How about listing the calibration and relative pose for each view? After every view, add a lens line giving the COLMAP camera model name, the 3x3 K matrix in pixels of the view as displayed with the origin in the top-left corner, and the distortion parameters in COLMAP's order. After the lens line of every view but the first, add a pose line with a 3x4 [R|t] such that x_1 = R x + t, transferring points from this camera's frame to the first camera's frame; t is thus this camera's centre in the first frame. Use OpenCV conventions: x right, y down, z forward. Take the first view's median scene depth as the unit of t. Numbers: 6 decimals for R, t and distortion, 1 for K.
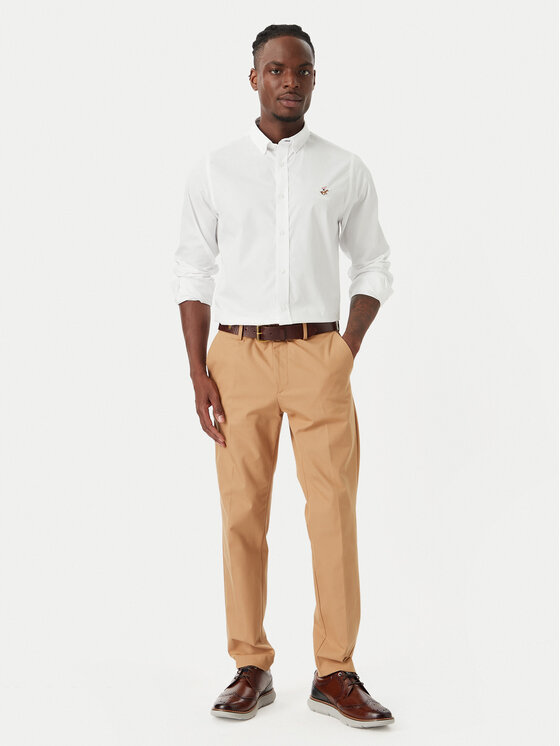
lens RADIAL K [[1048.0, 0, 280.0], [0, 1048.0, 373.0], [0, 0, 1]] dist [-1.038438, -0.001081]
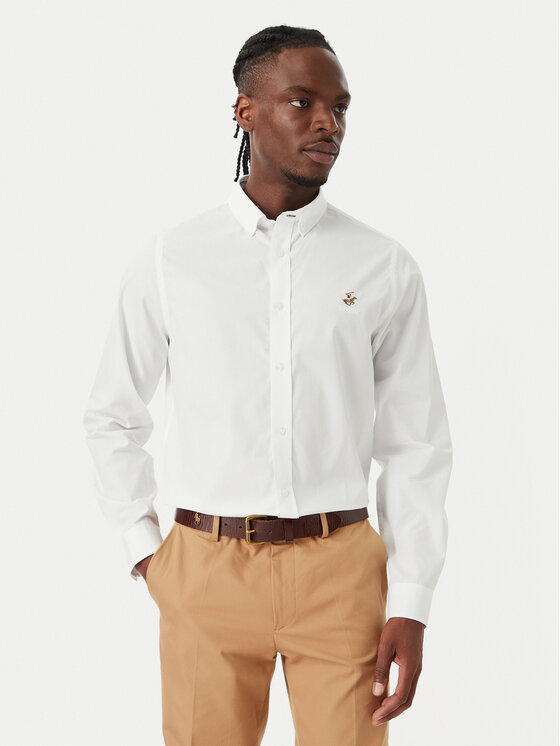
lens RADIAL K [[1042.8, 0, 280.0], [0, 1042.8, 373.0], [0, 0, 1]] dist [0.331162, -0.000861]
pose [[0.999619, 0.000314, -0.027616, 0.018930], [-0.005224, 0.984037, -0.177889, -0.019713], [0.027119, 0.177965, 0.983663, 0.366581]]
